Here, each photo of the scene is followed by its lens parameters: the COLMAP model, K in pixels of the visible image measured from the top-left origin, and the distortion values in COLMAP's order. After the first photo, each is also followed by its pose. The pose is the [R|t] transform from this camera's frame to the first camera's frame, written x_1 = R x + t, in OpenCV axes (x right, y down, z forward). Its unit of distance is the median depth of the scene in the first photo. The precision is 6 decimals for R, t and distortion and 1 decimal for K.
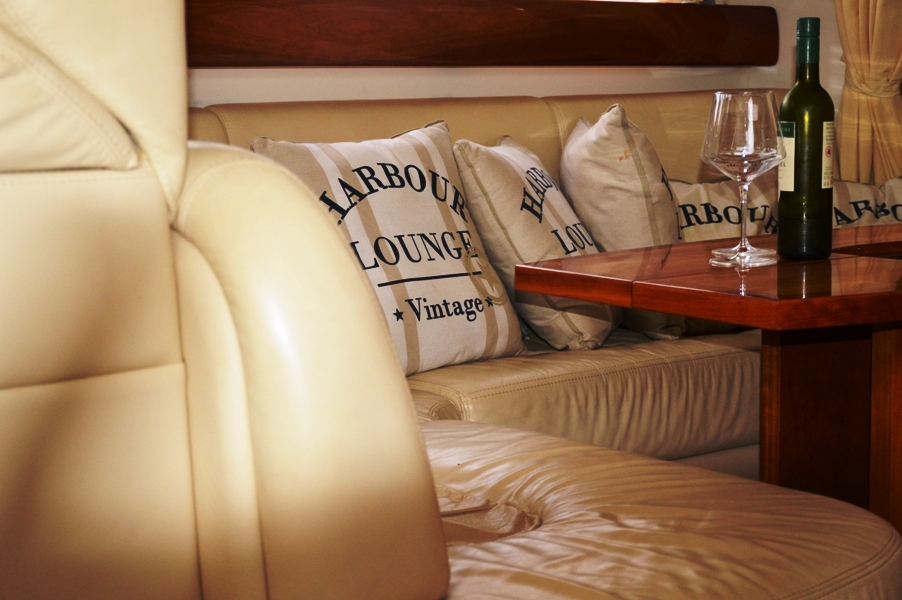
lens RADIAL K [[1633.4, 0, 455.8], [0, 1633.4, 296.9], [0, 0, 1]] dist [-0.031774, 0.000000]
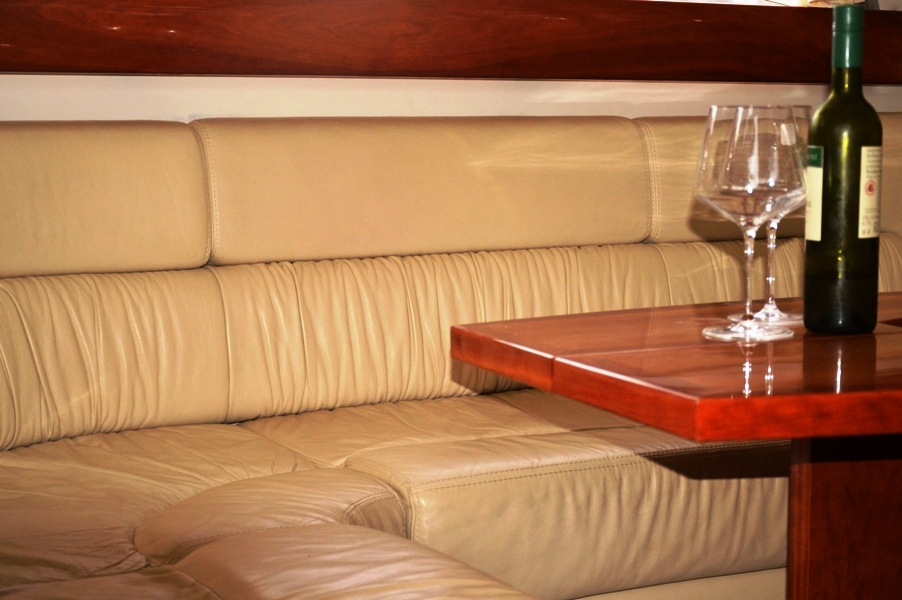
lens RADIAL K [[1633.4, 0, 446.3], [0, 1633.4, 304.5], [0, 0, 1]] dist [-0.031774, 0.000000]
pose [[0.979233, 0.034756, -0.199736, 0.186876], [-0.037420, 0.999254, -0.009574, -0.022121], [0.199254, 0.016849, 0.979803, 0.240443]]
